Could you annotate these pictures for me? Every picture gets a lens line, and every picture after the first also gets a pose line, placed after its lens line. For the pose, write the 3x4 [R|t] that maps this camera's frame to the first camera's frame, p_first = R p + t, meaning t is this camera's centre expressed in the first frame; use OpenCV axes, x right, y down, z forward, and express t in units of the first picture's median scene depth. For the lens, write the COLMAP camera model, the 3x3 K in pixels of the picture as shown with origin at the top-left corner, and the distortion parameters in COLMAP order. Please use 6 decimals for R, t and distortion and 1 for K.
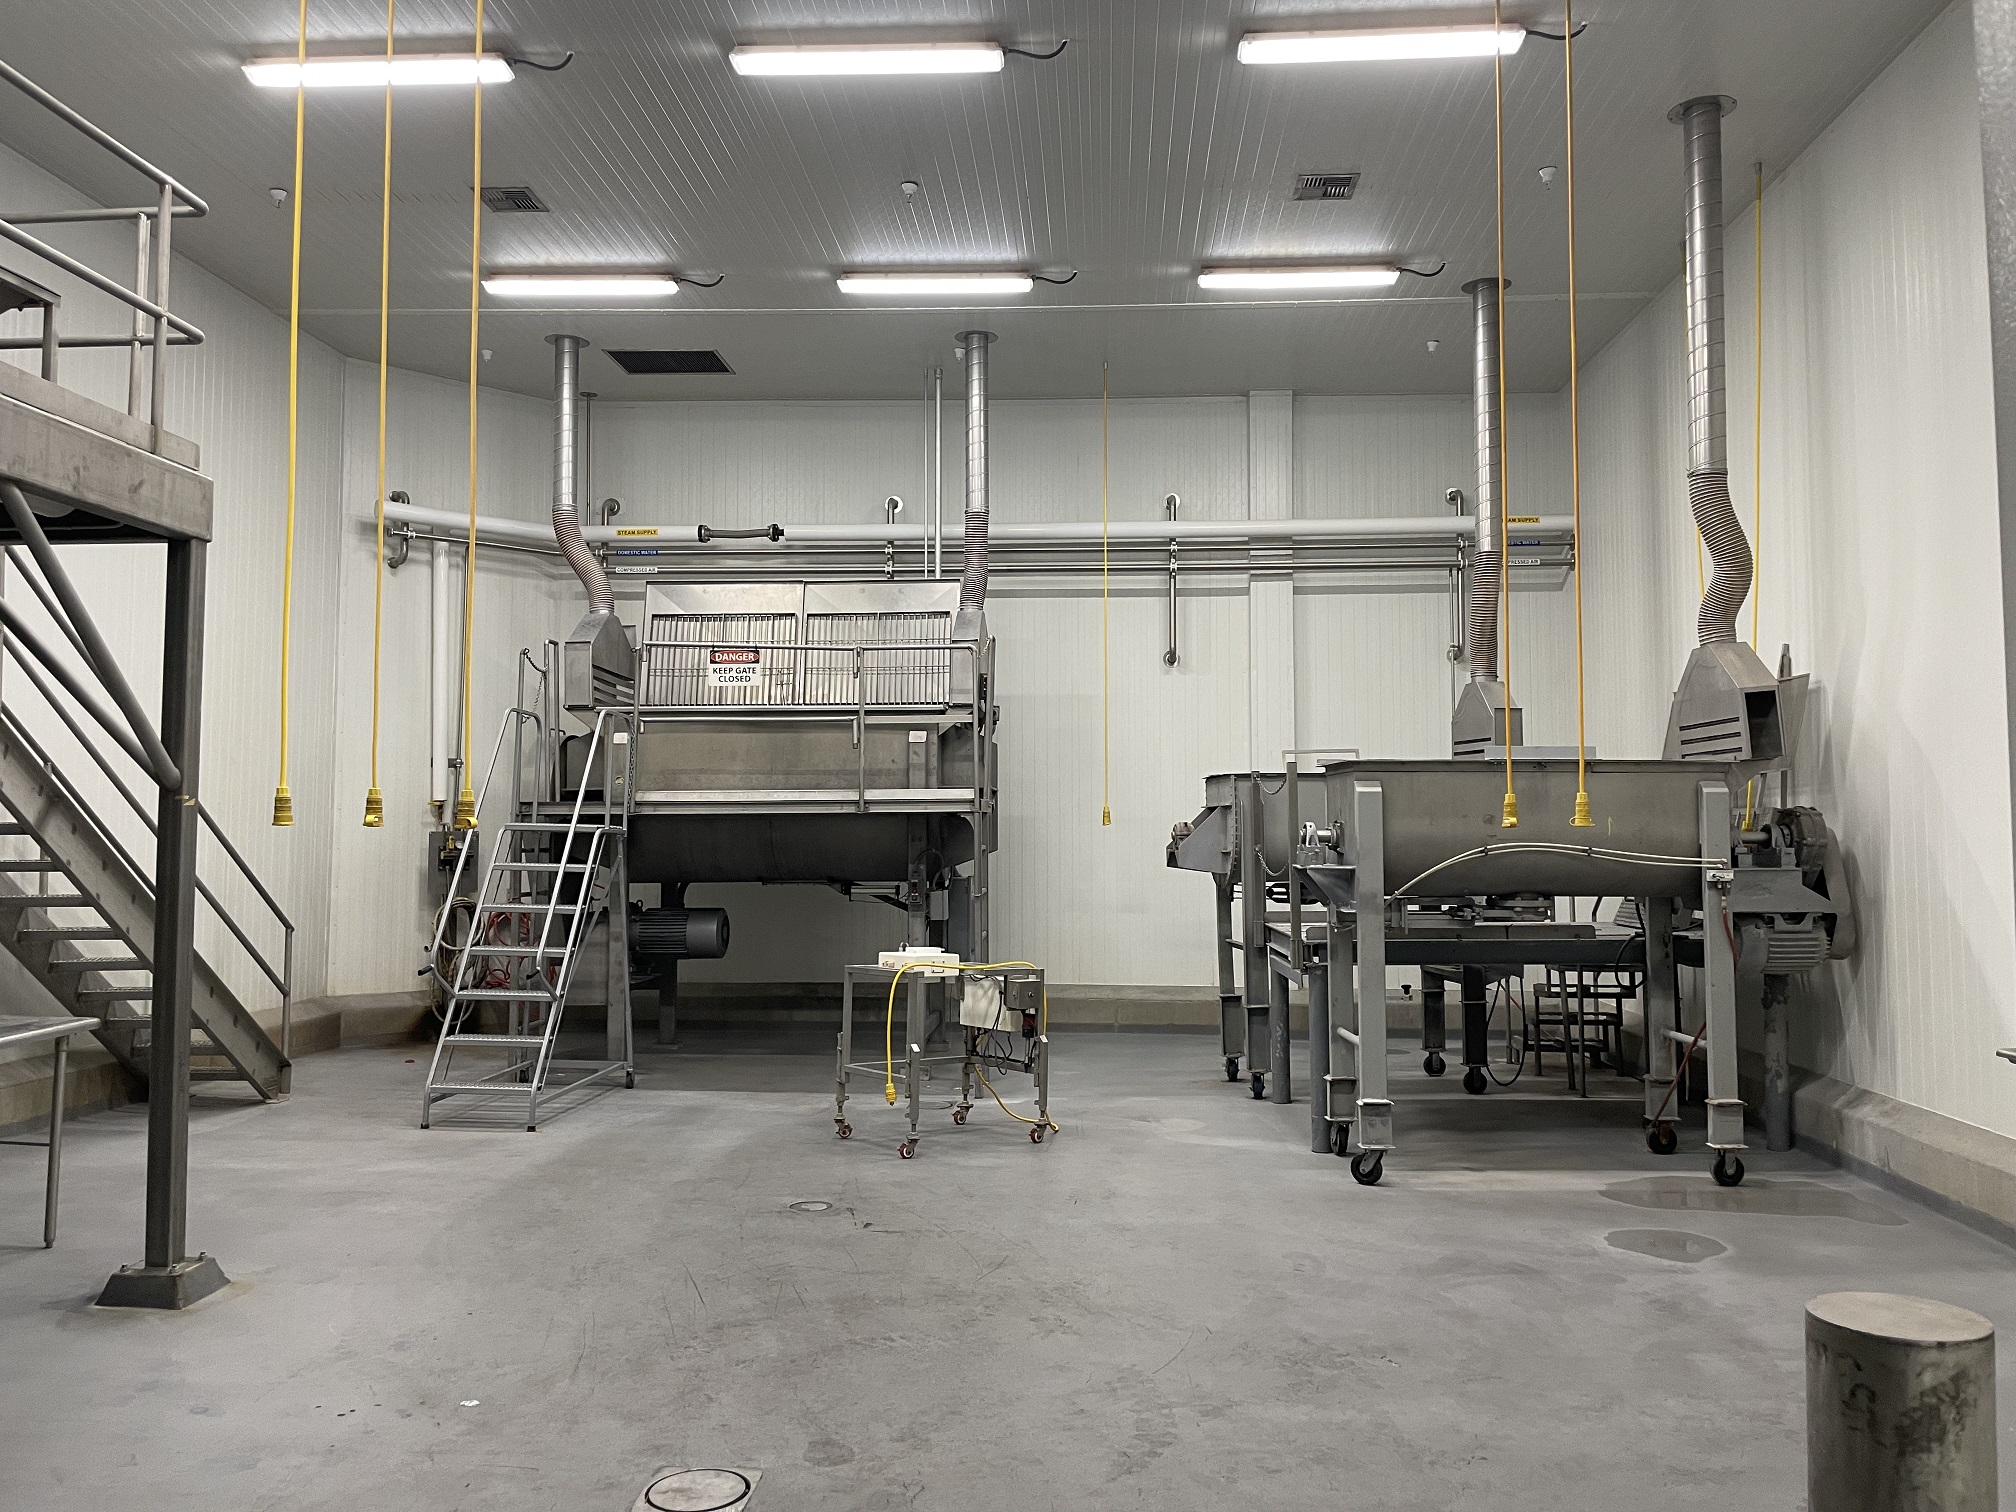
lens RADIAL K [[1502.6, 0, 1026.6], [0, 1502.6, 746.6], [0, 0, 1]] dist [0.055631, -0.066116]
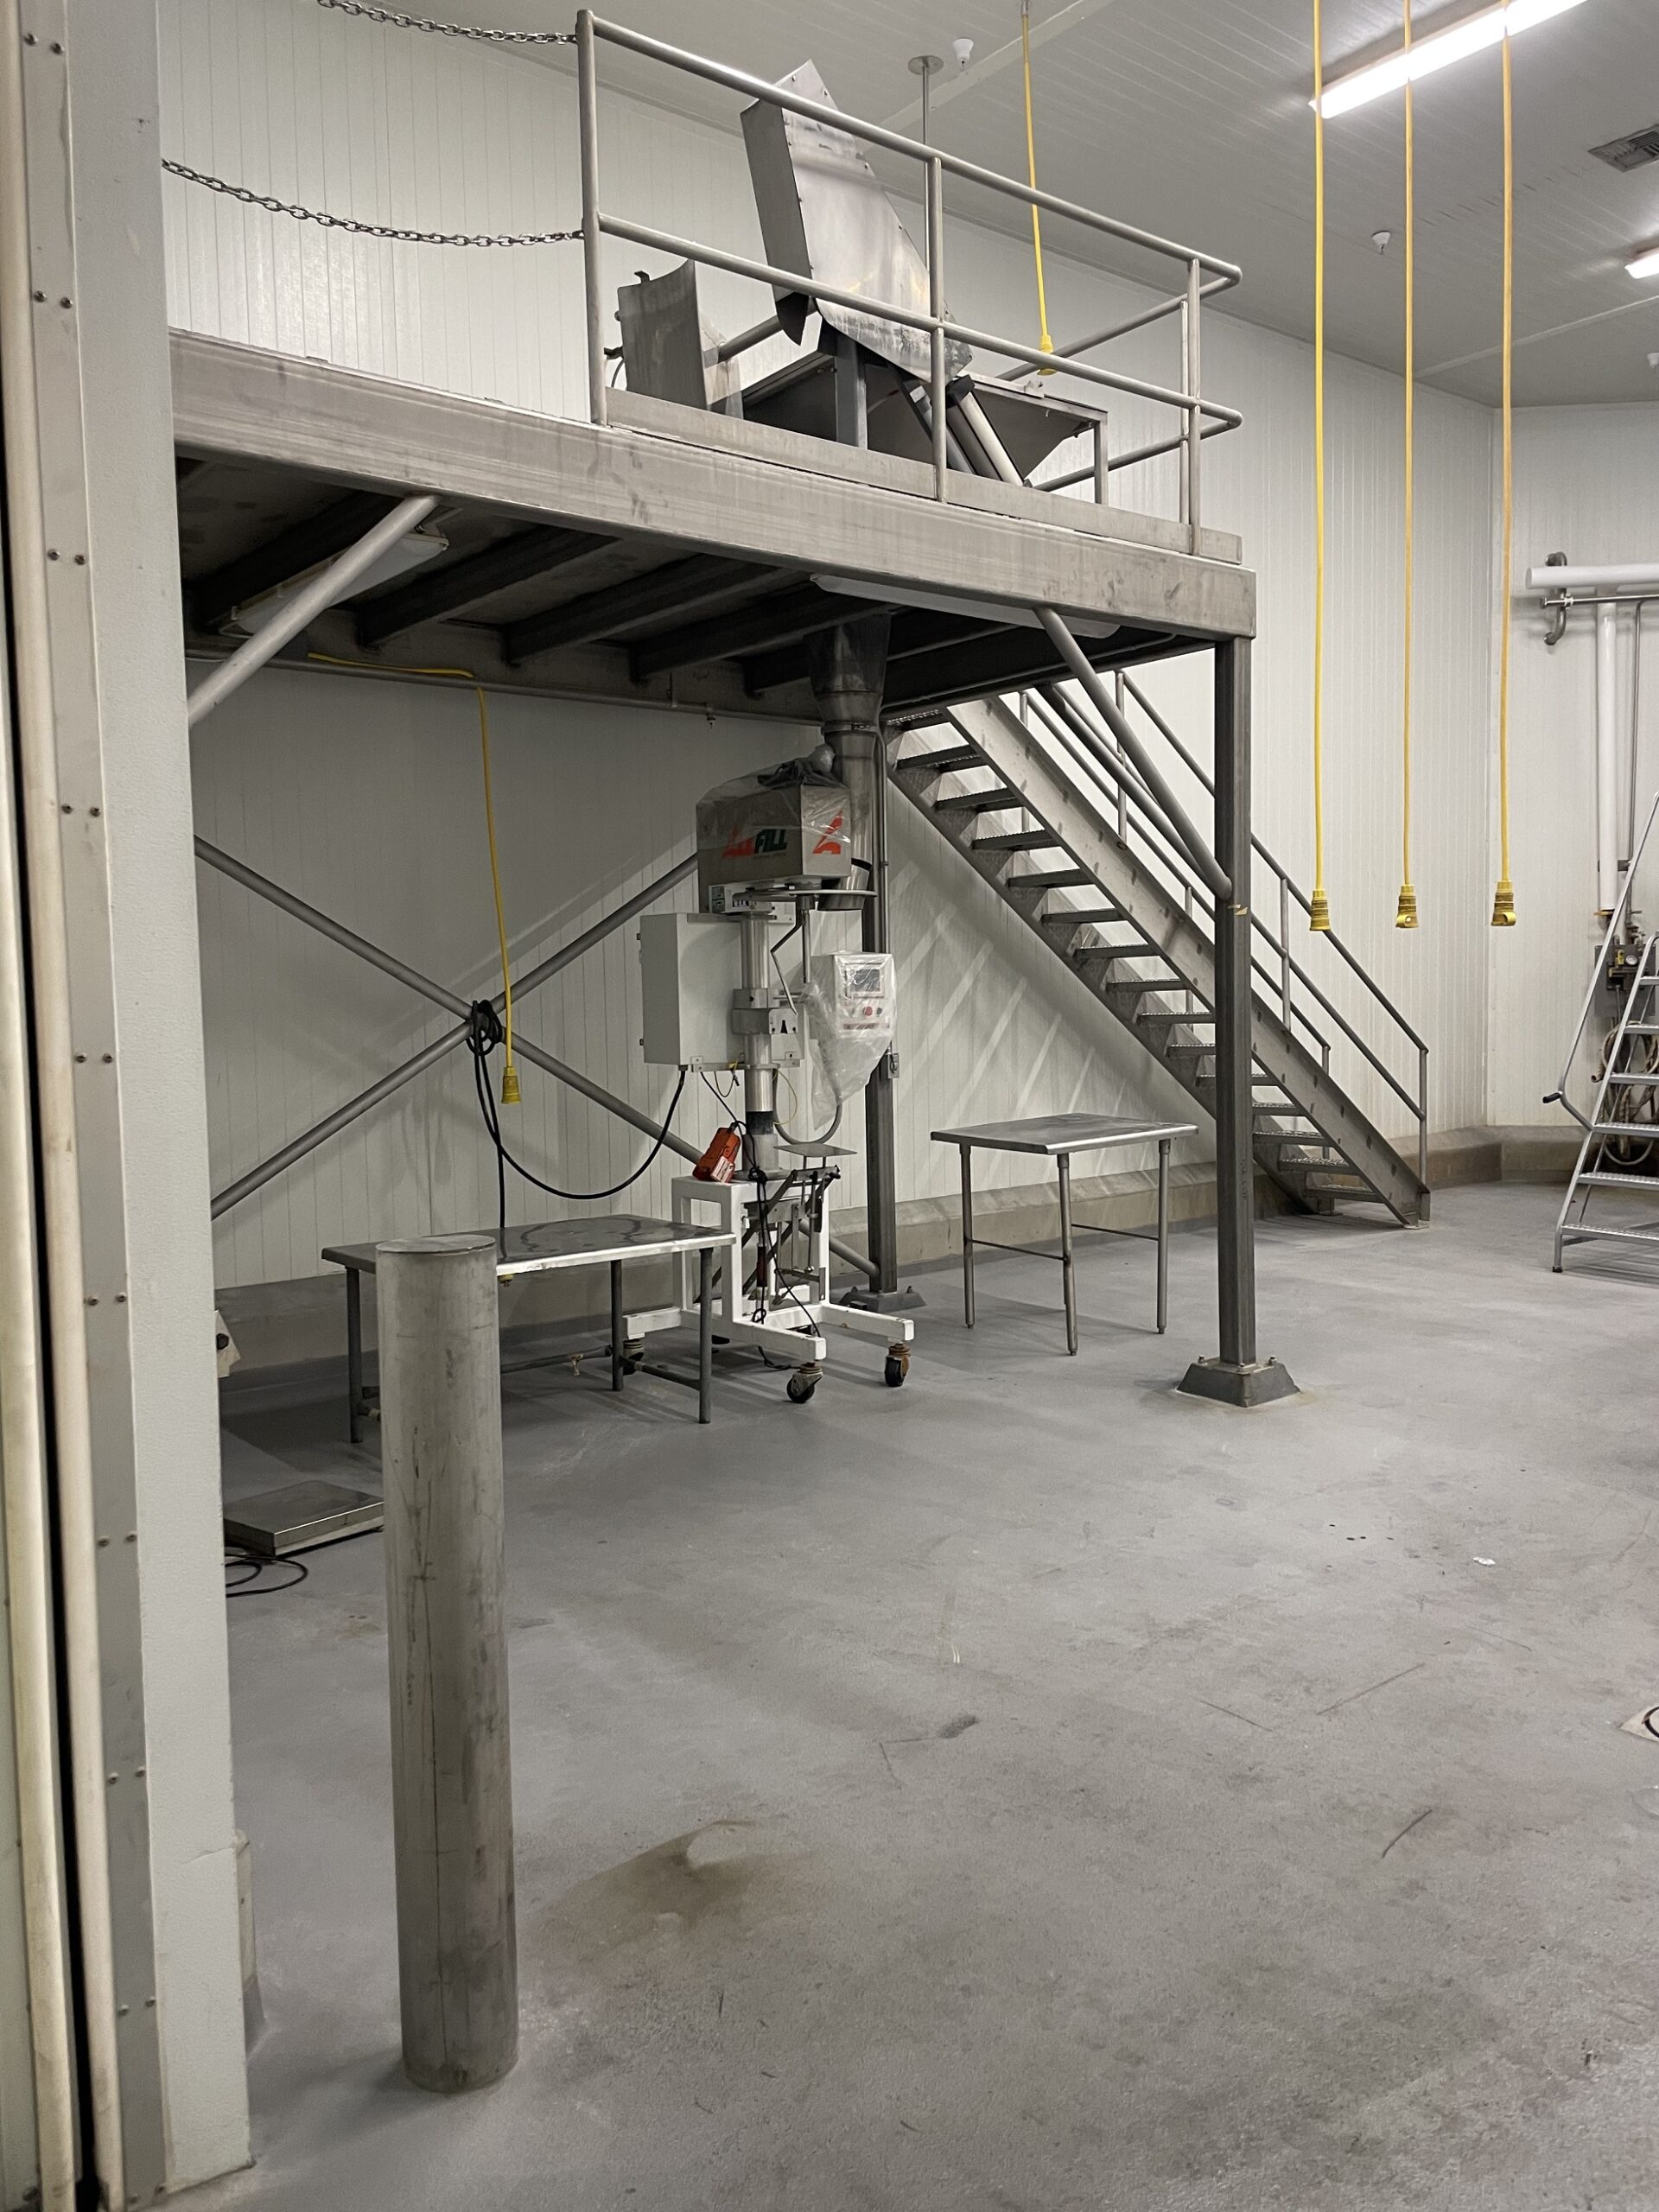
lens RADIAL K [[1648.7, 0, 833.6], [0, 1648.7, 1094.8], [0, 0, 1]] dist [0.055631, -0.066116]
pose [[0.670715, 0.033506, -0.740958, 0.073411], [0.069797, 0.991695, 0.108025, 0.020322], [0.738424, -0.124170, 0.662806, 0.076938]]
